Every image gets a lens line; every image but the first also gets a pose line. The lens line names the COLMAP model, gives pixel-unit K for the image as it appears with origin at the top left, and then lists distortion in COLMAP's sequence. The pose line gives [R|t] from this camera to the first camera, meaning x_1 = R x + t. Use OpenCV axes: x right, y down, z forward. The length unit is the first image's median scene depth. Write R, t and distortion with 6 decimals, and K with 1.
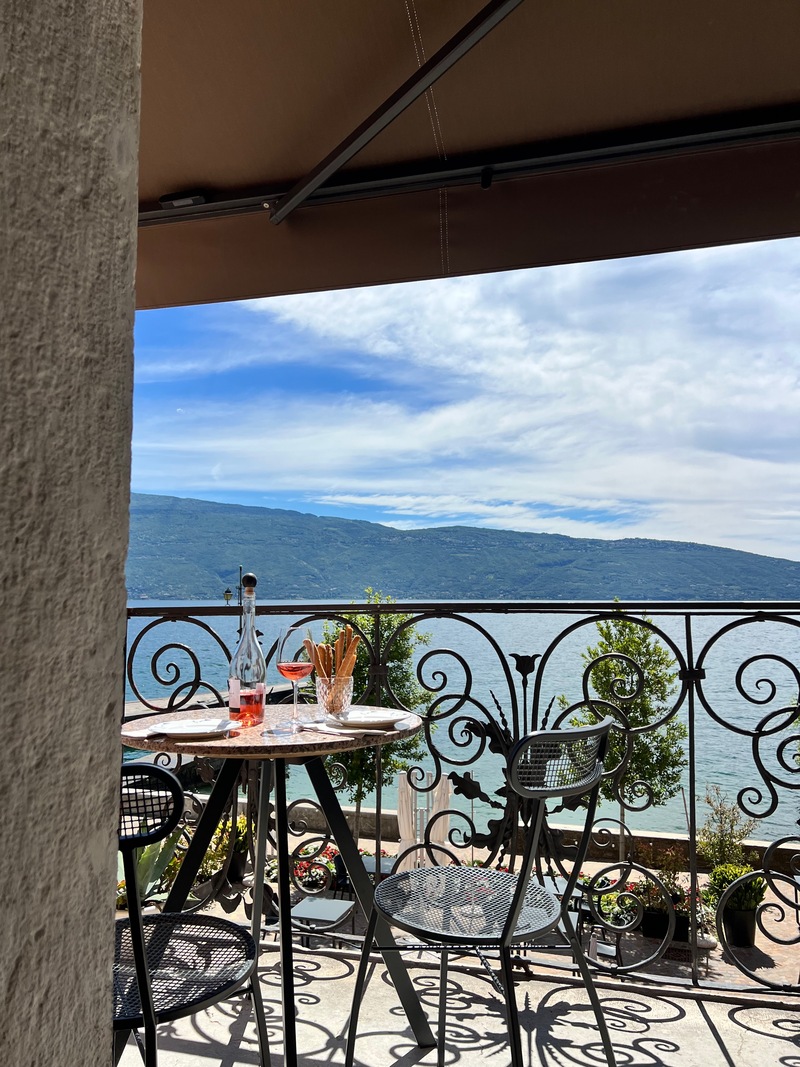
lens RADIAL K [[798.9, 0, 400.2], [0, 798.9, 541.5], [0, 0, 1]] dist [0.048391, -0.057043]
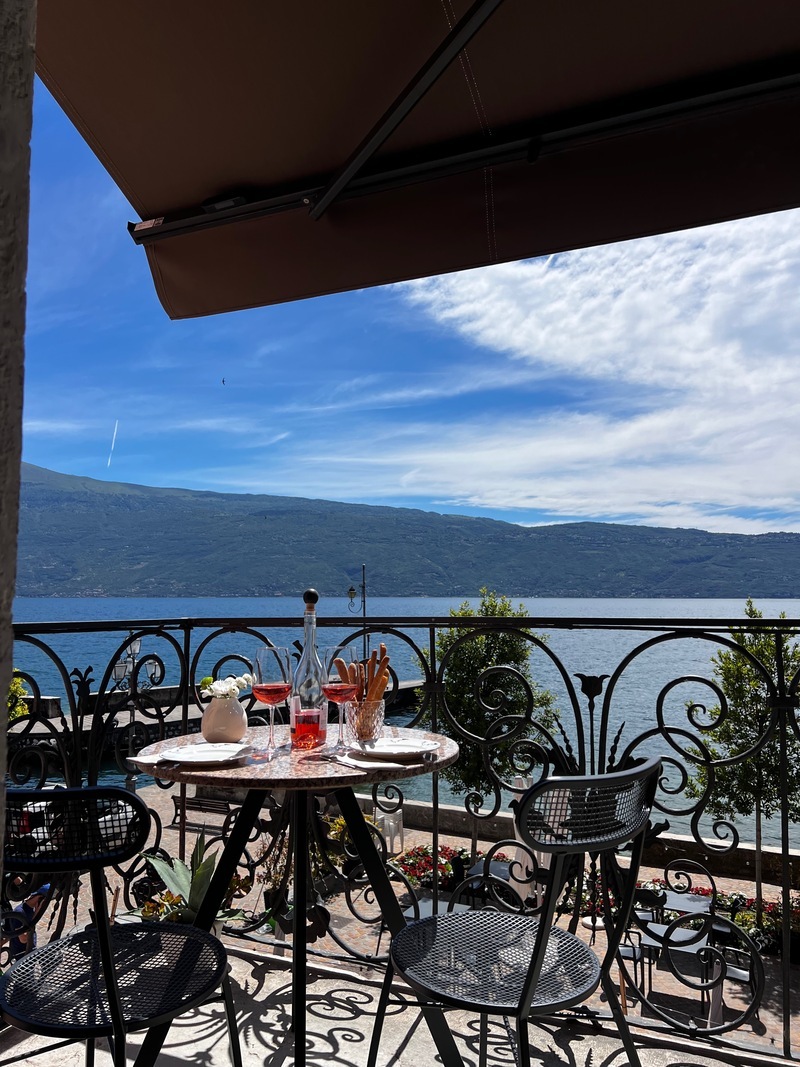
lens RADIAL K [[798.9, 0, 398.0], [0, 798.9, 545.2], [0, 0, 1]] dist [0.048391, -0.057043]
pose [[0.987305, -0.008785, -0.158592, 0.084917], [0.009965, 0.999928, 0.006644, -0.013953], [0.158522, -0.008140, 0.987322, 0.068803]]
